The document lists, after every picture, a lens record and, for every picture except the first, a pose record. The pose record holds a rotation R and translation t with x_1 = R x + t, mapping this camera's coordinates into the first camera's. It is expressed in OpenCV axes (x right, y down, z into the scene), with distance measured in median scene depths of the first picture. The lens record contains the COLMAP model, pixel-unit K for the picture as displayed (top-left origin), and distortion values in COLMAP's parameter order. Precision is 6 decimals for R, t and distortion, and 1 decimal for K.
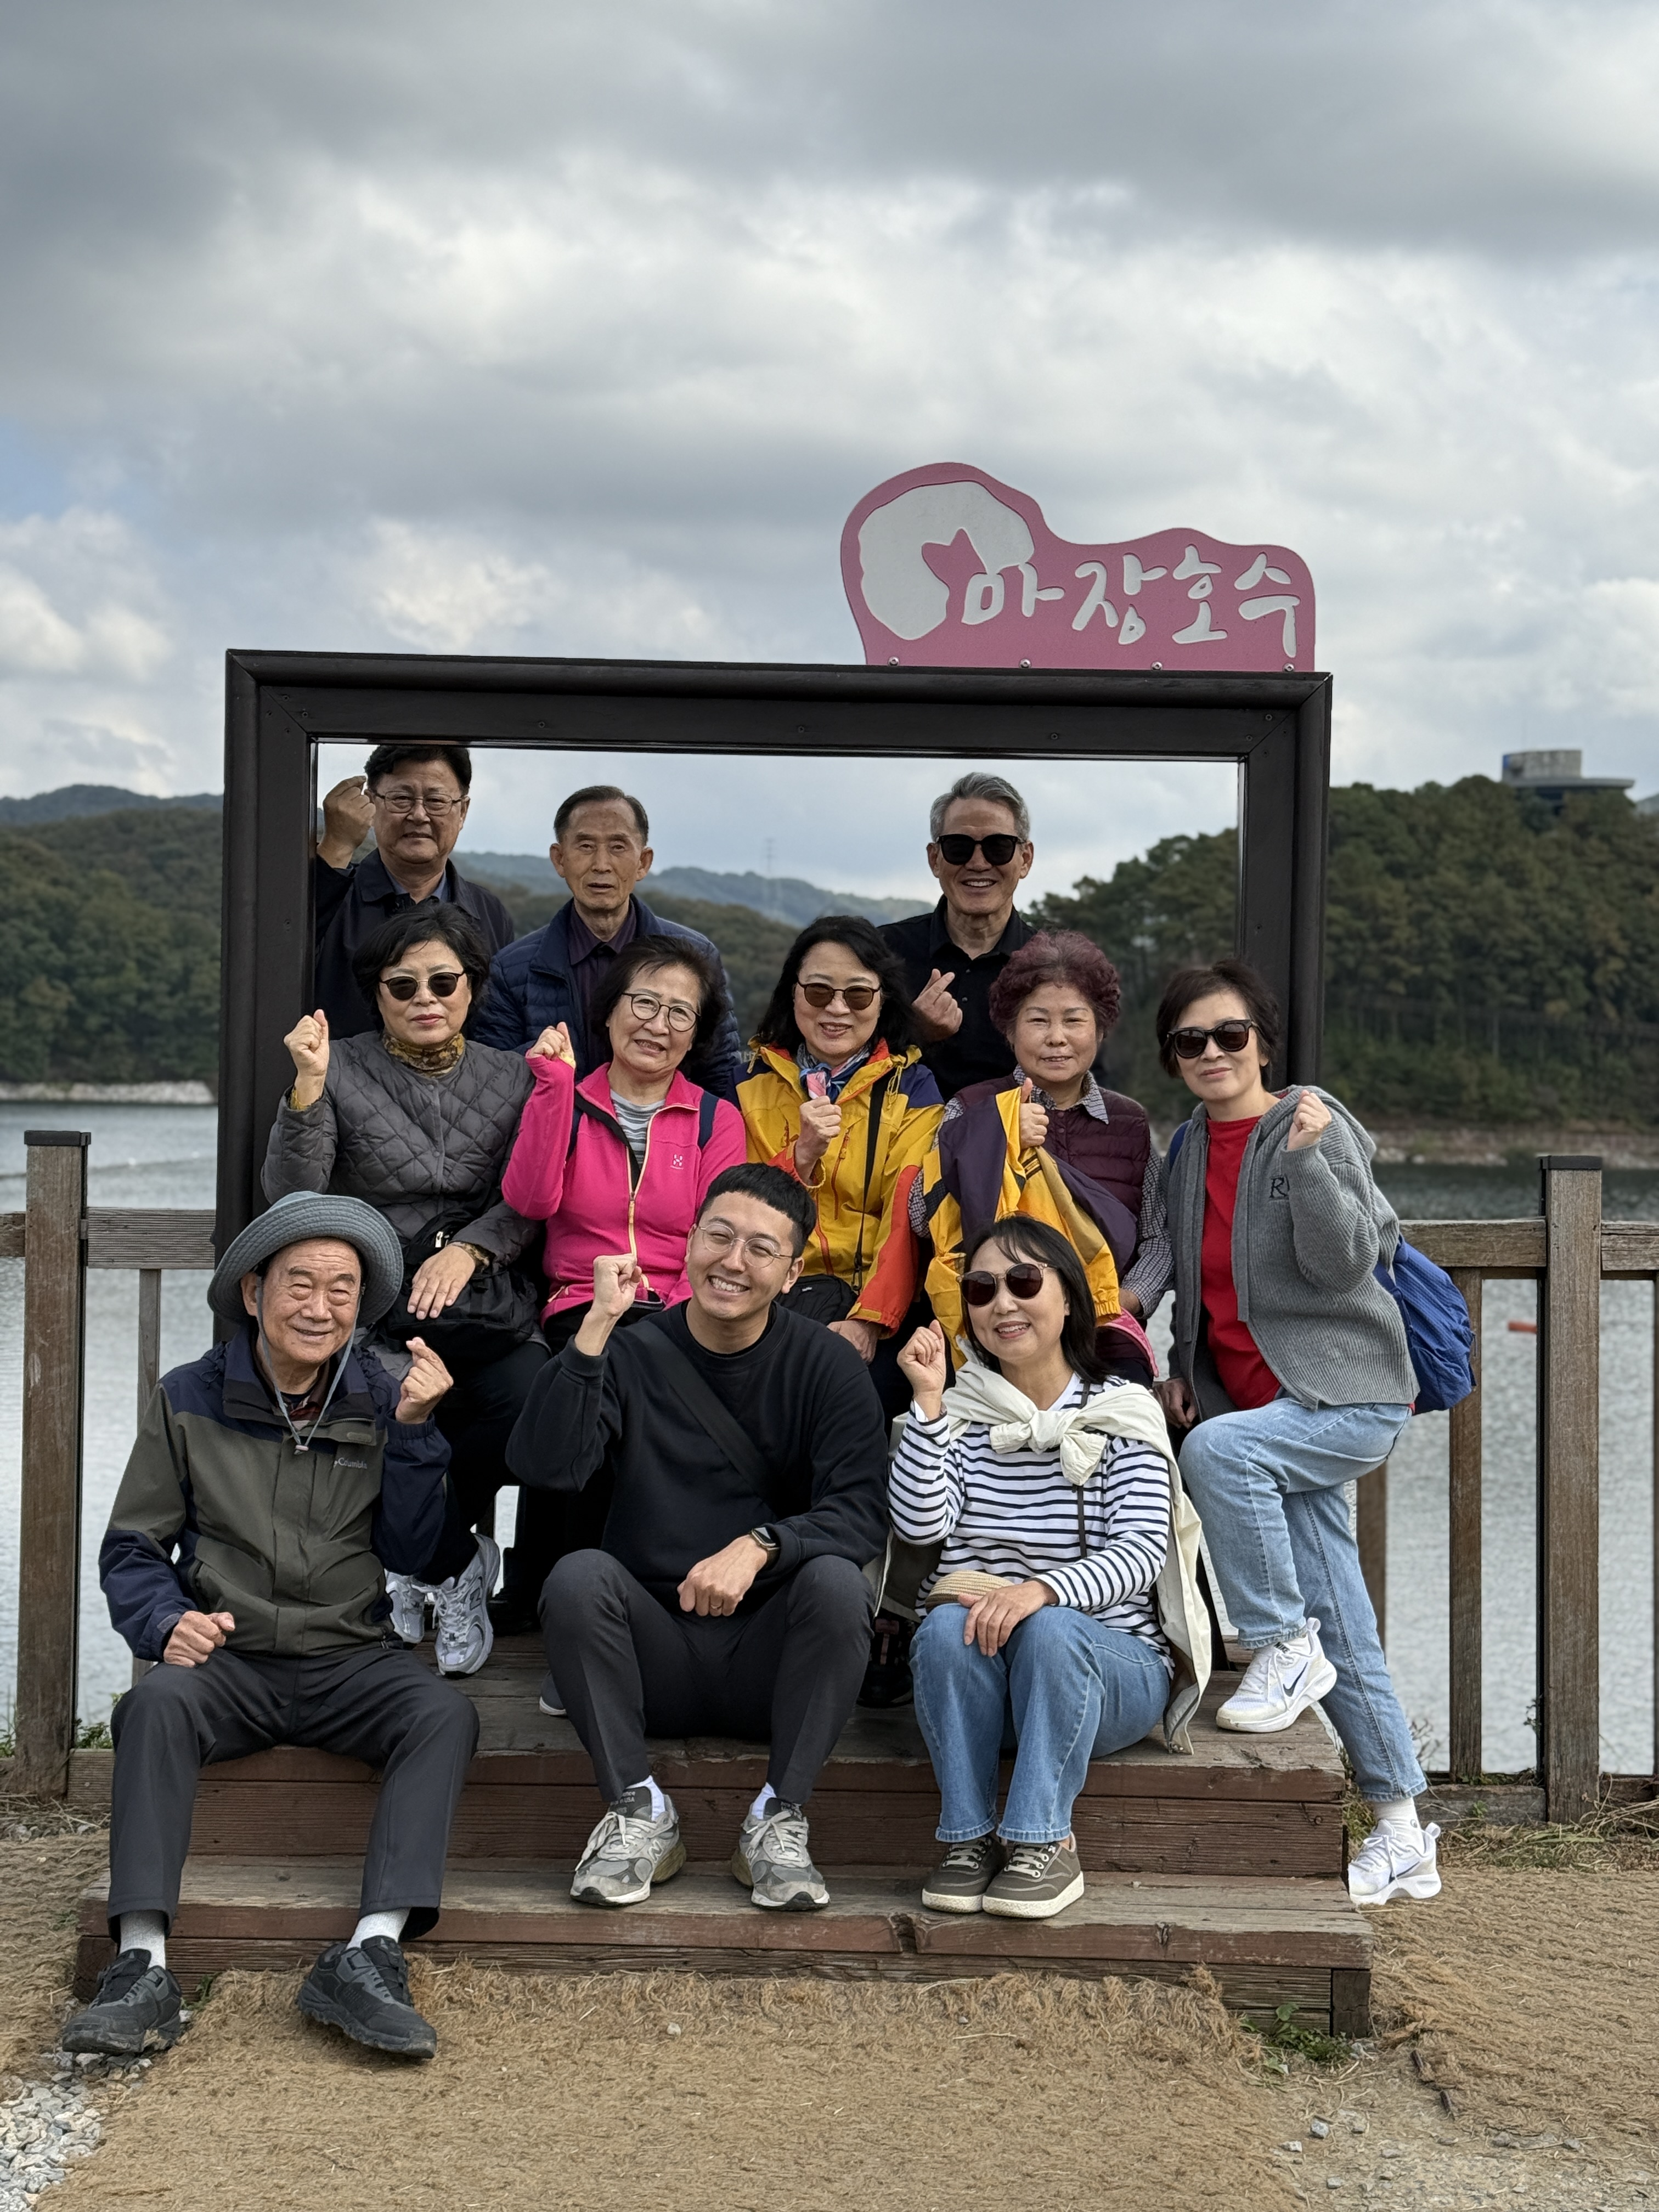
lens RADIAL K [[3071.4, 0, 818.0], [0, 3071.4, 1107.9], [0, 0, 1]] dist [0.190166, -0.358624]
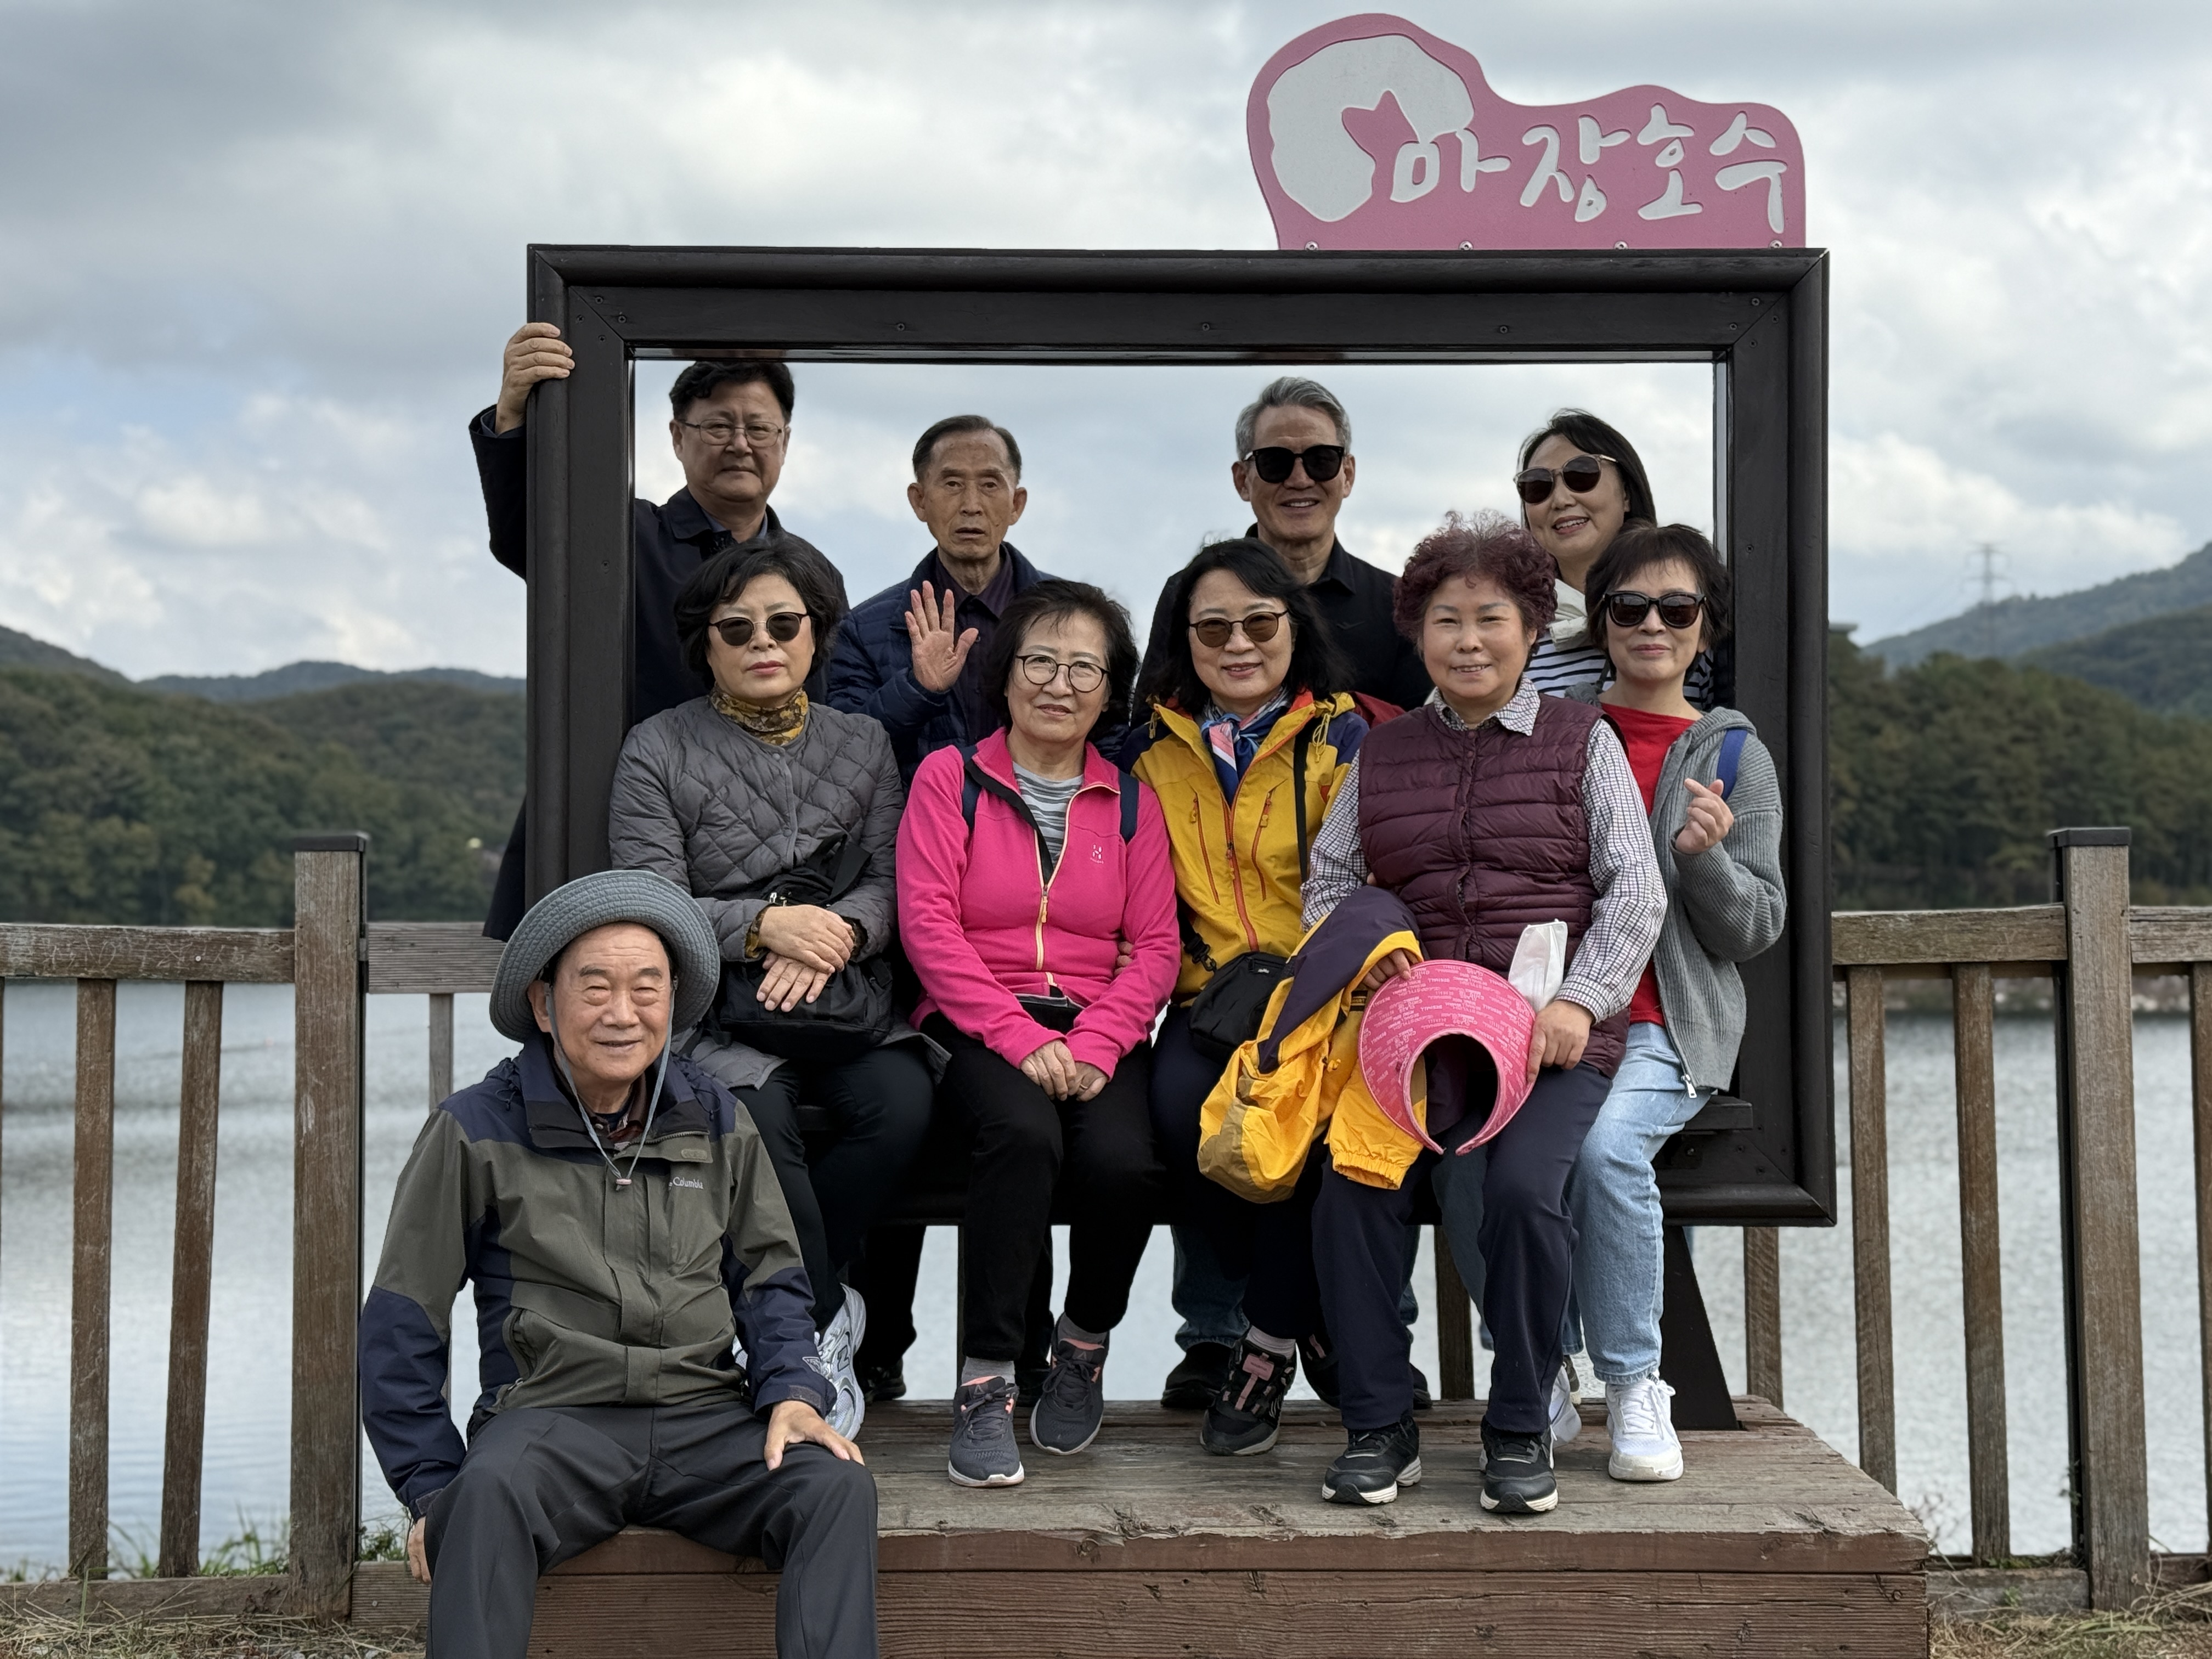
lens RADIAL K [[3059.5, 0, 1099.5], [0, 3059.5, 844.0], [0, 0, 1]] dist [0.217921, -0.496039]
pose [[0.999658, -0.019755, 0.017115, -0.049620], [0.020441, 0.998955, -0.040872, 0.051201], [-0.016290, 0.041208, 0.999018, 0.148455]]
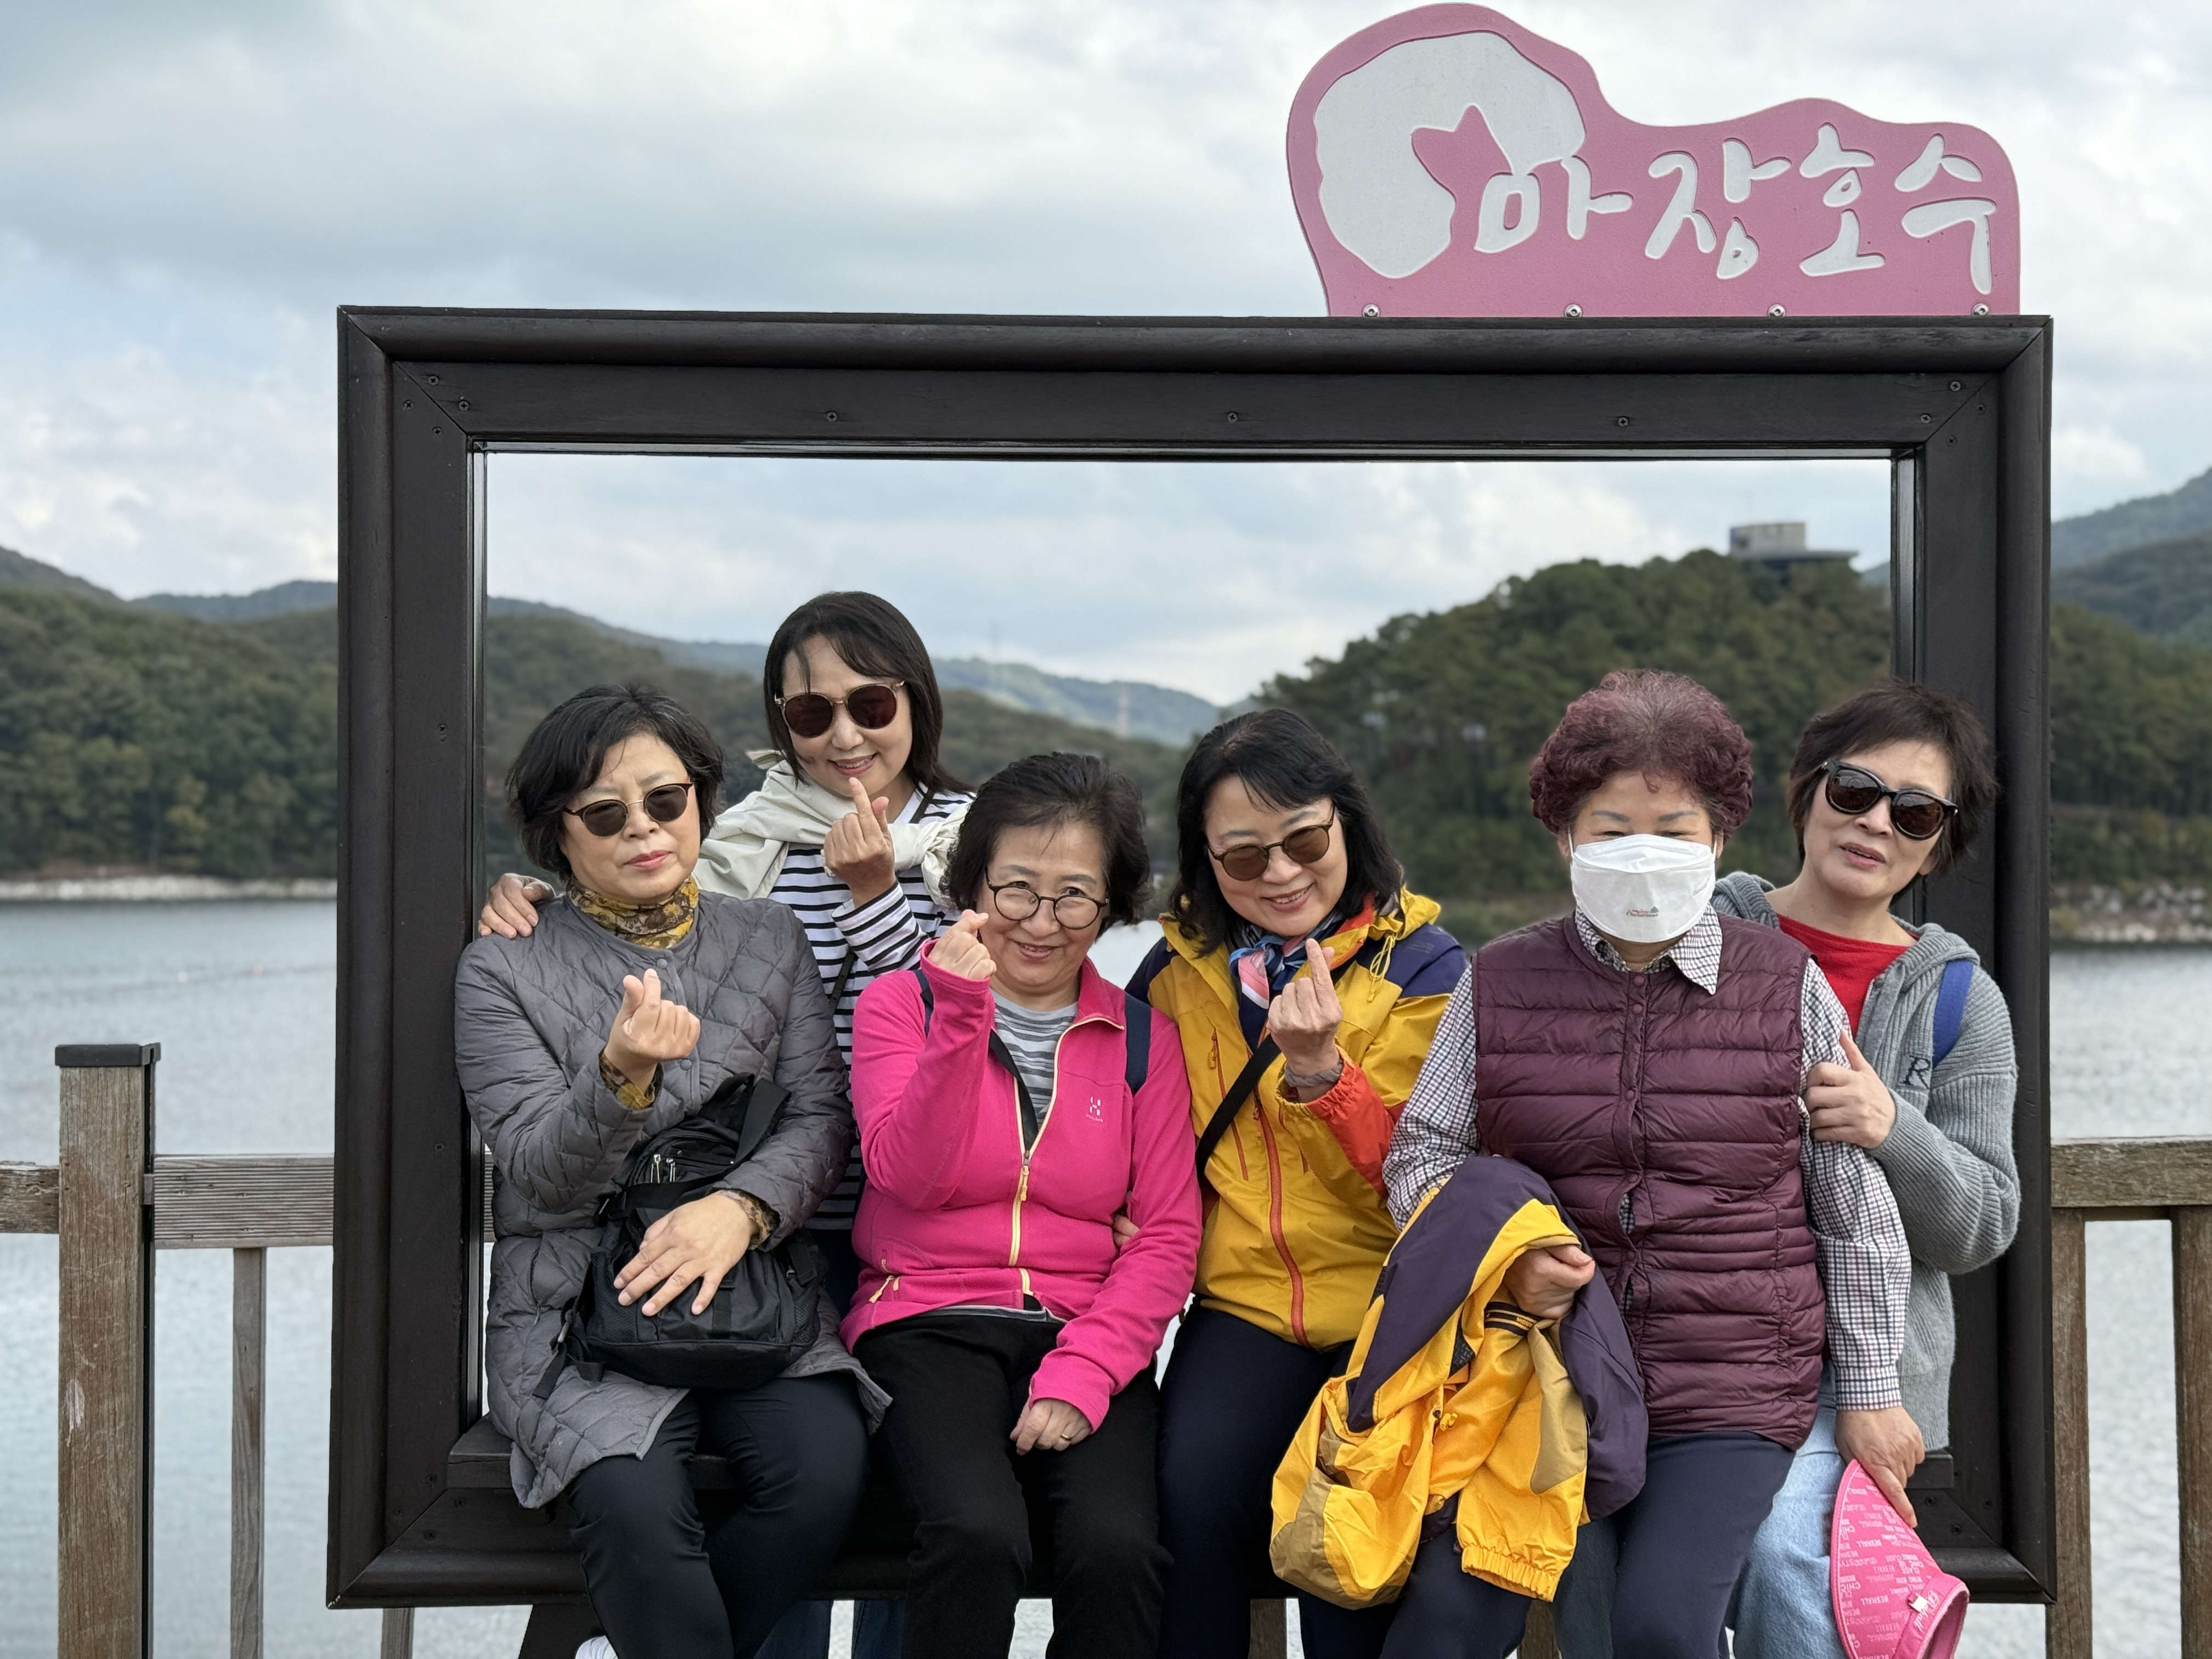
lens RADIAL K [[3052.6, 0, 1106.0], [0, 3052.6, 840.1], [0, 0, 1]] dist [0.216568, -0.491595]
pose [[0.999650, -0.017252, 0.020047, -0.044231], [0.017567, 0.999724, -0.015631, -0.023027], [-0.019771, 0.015977, 0.999677, 0.337622]]
